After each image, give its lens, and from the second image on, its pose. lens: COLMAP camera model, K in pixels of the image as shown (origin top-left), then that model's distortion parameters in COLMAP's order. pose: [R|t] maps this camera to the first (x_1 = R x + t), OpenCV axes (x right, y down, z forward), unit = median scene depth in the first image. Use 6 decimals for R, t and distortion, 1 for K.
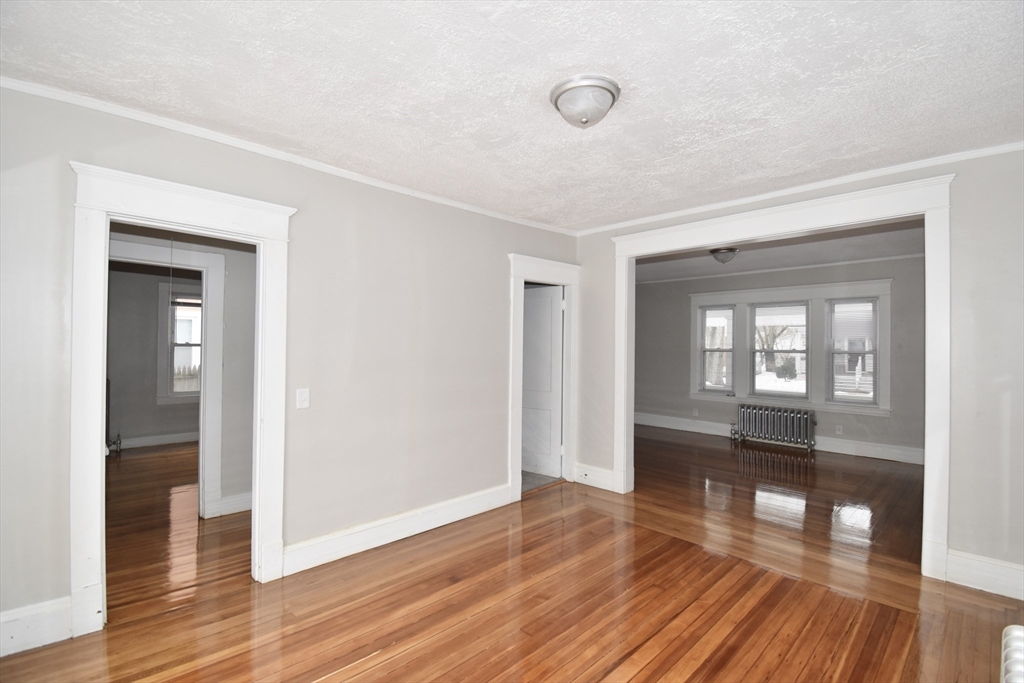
lens RADIAL K [[454.5, 0, 523.5], [0, 454.5, 340.5], [0, 0, 1]] dist [0.022155, -0.027907]
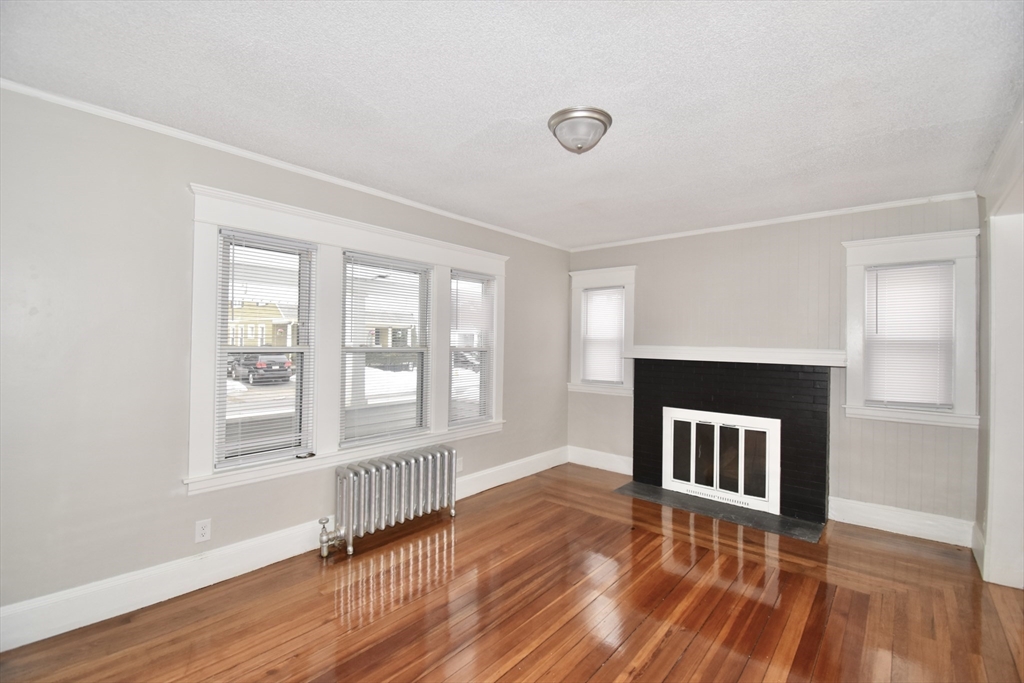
lens RADIAL K [[447.2, 0, 515.6], [0, 447.2, 339.8], [0, 0, 1]] dist [0.019144, -0.025450]
pose [[-0.094787, -0.005818, 0.995481, 0.045316], [-0.028160, 0.999598, 0.003160, 0.008570], [-0.995099, -0.027733, -0.094912, 1.494420]]
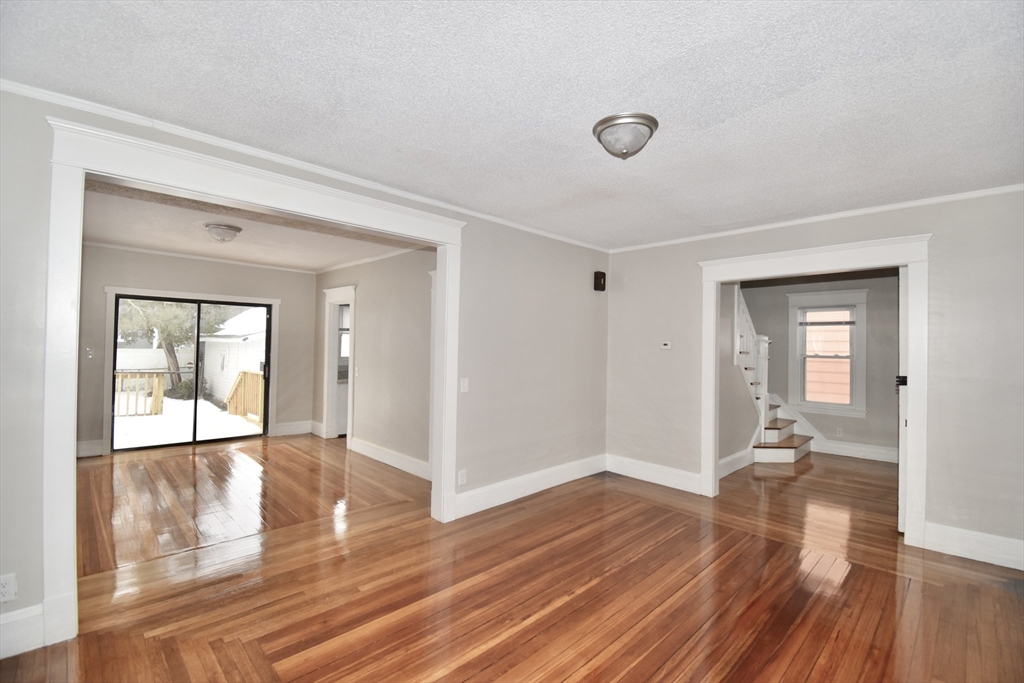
lens RADIAL K [[447.2, 0, 515.6], [0, 447.2, 339.8], [0, 0, 1]] dist [0.019144, -0.025450]
pose [[0.004989, -0.022952, -0.999724, 1.159877], [-0.007081, 0.999711, -0.022987, 0.013927], [0.999962, 0.007193, 0.004825, 1.229078]]
